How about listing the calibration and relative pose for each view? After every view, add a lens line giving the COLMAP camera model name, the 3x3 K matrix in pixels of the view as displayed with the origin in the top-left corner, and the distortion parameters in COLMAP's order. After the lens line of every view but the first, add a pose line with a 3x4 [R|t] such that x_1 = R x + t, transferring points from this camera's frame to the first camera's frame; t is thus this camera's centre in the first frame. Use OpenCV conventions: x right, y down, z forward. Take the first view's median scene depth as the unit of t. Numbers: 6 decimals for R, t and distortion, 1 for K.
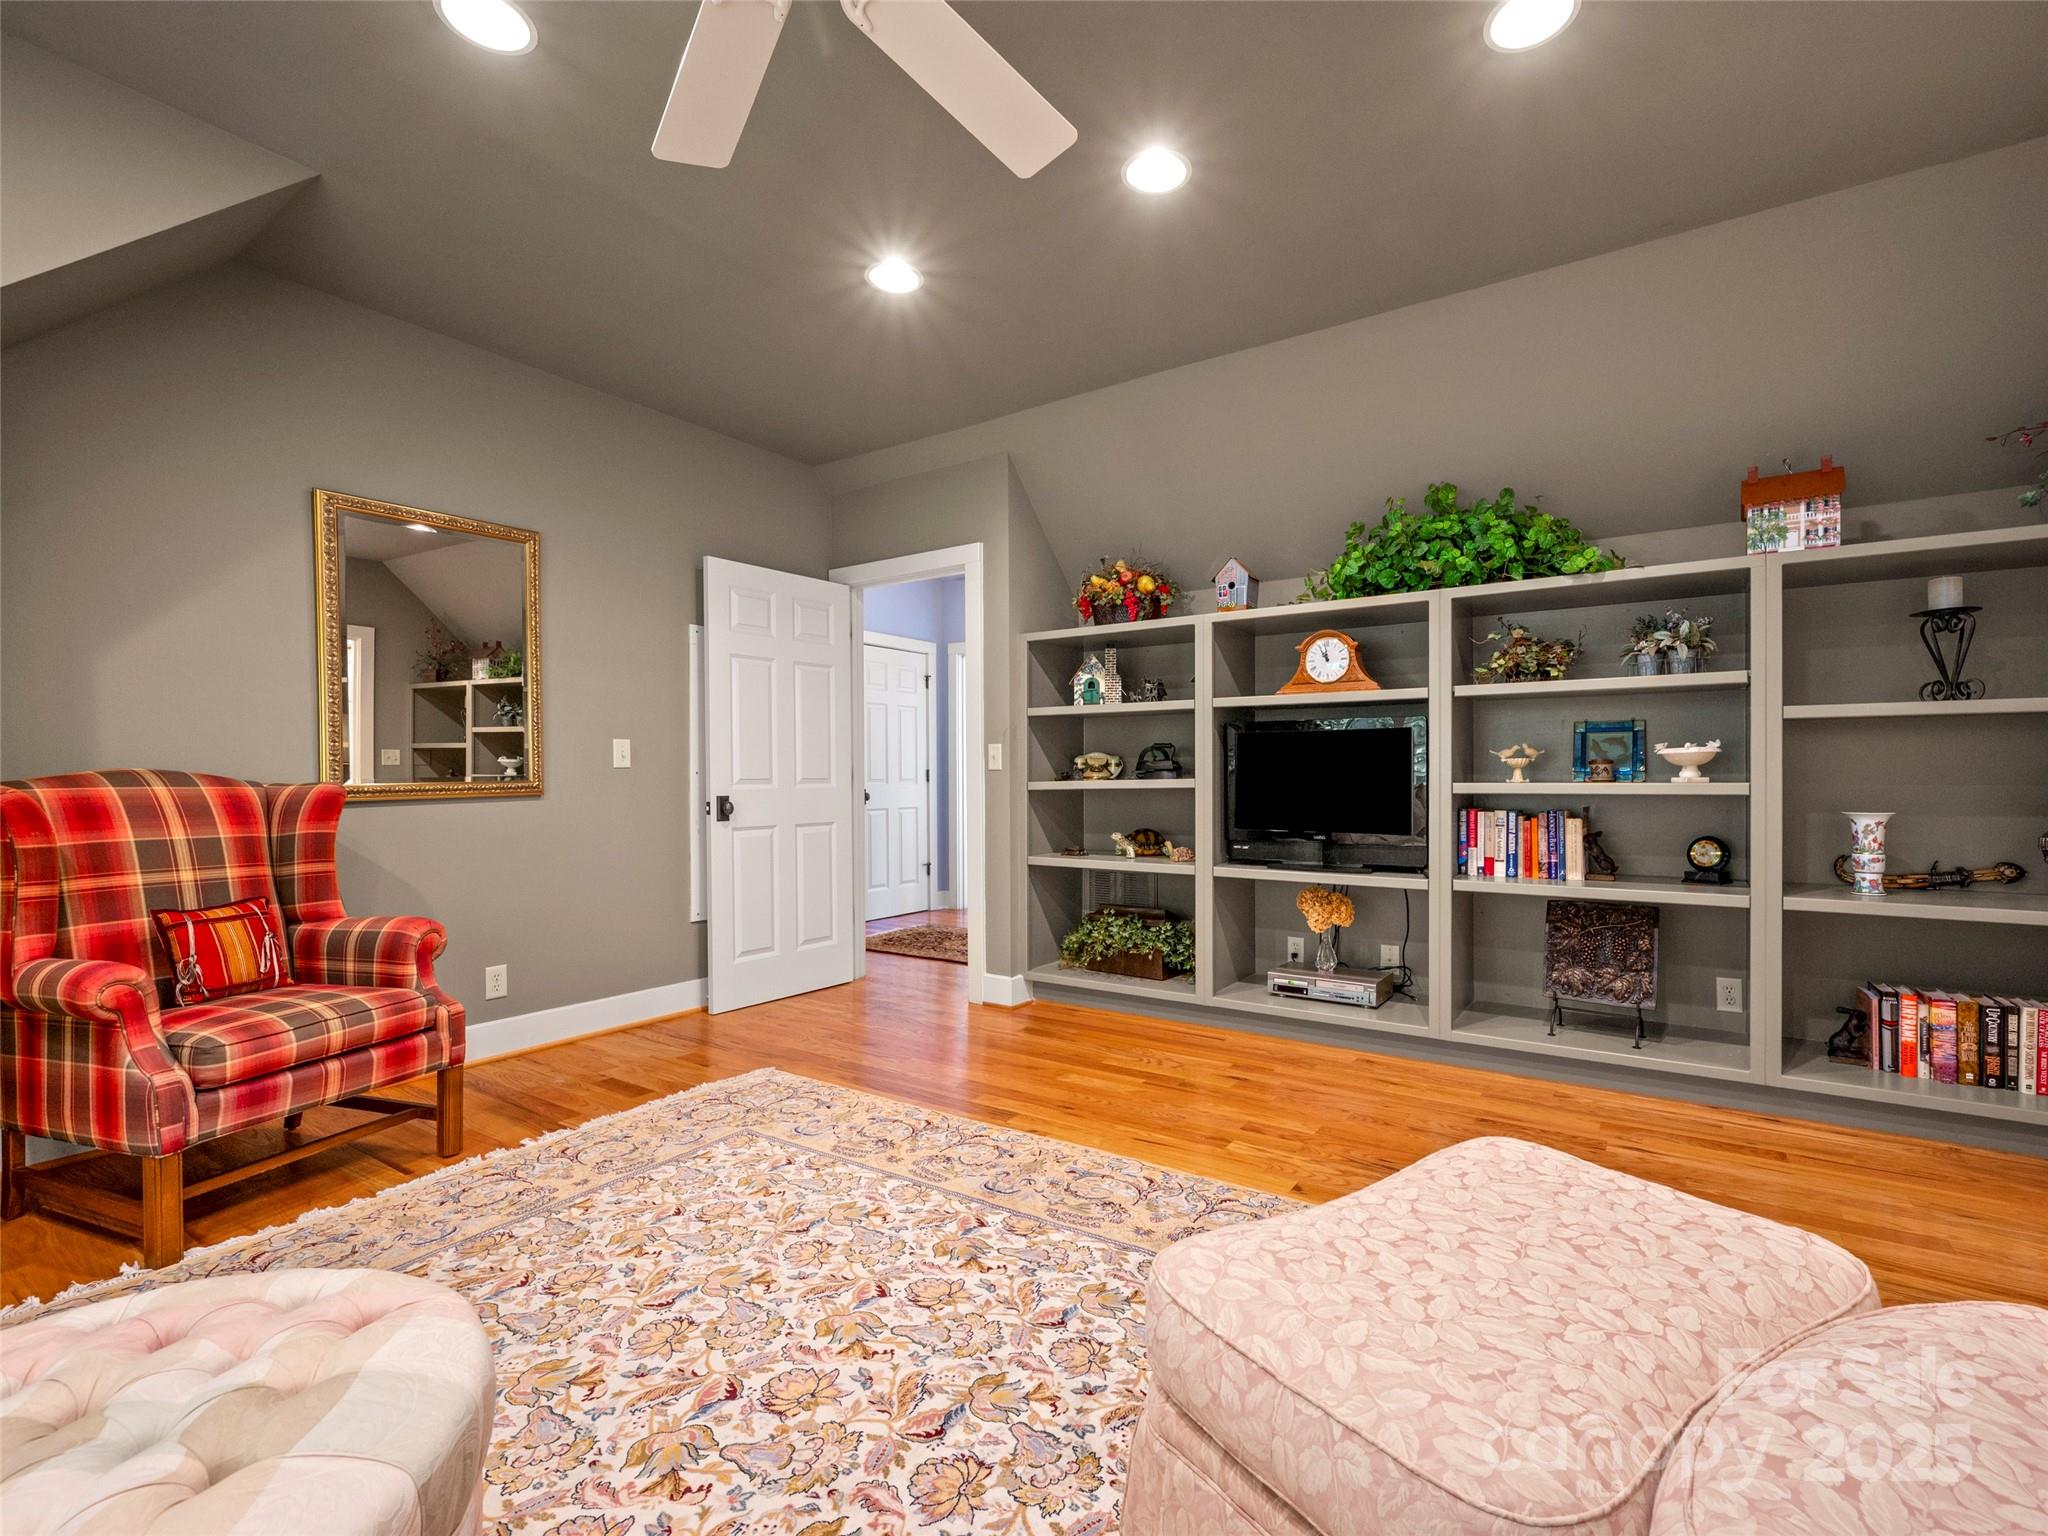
lens RADIAL K [[935.3, 0, 1028.2], [0, 935.3, 777.2], [0, 0, 1]] dist [0.001759, -0.001416]
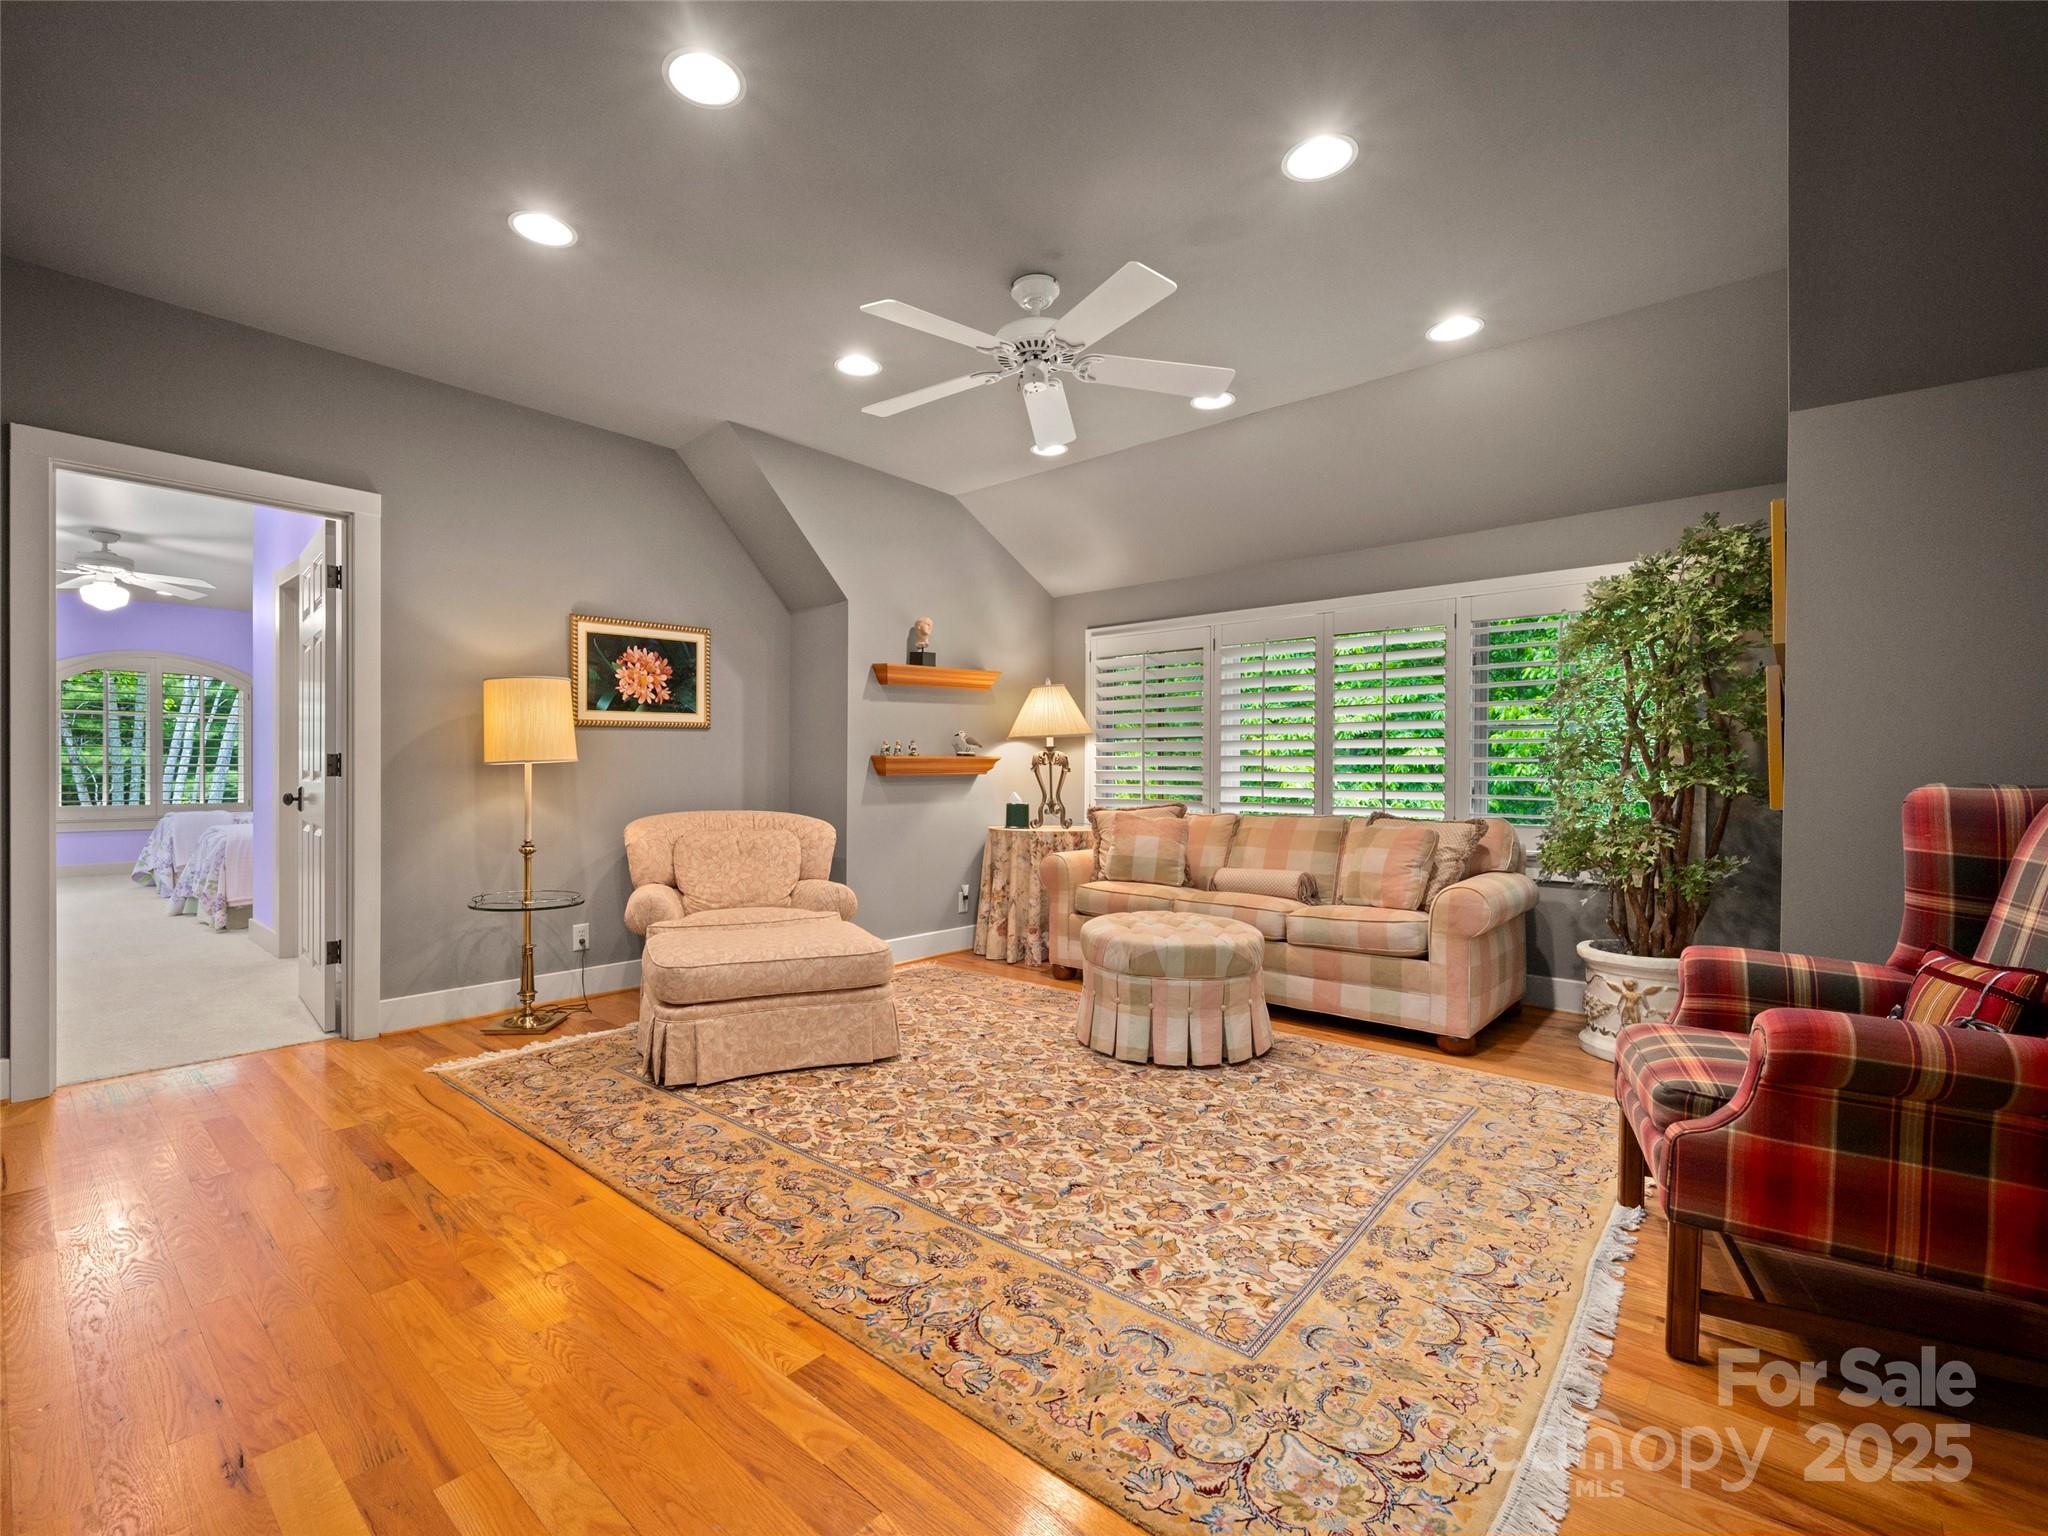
lens RADIAL K [[935.3, 0, 1019.9], [0, 935.3, 776.3], [0, 0, 1]] dist [0.001759, -0.001416]
pose [[-0.997567, -0.000994, 0.069711, -0.241185], [-0.000774, 0.999995, 0.003186, -0.002331], [-0.069713, 0.003124, -0.997562, 2.008280]]
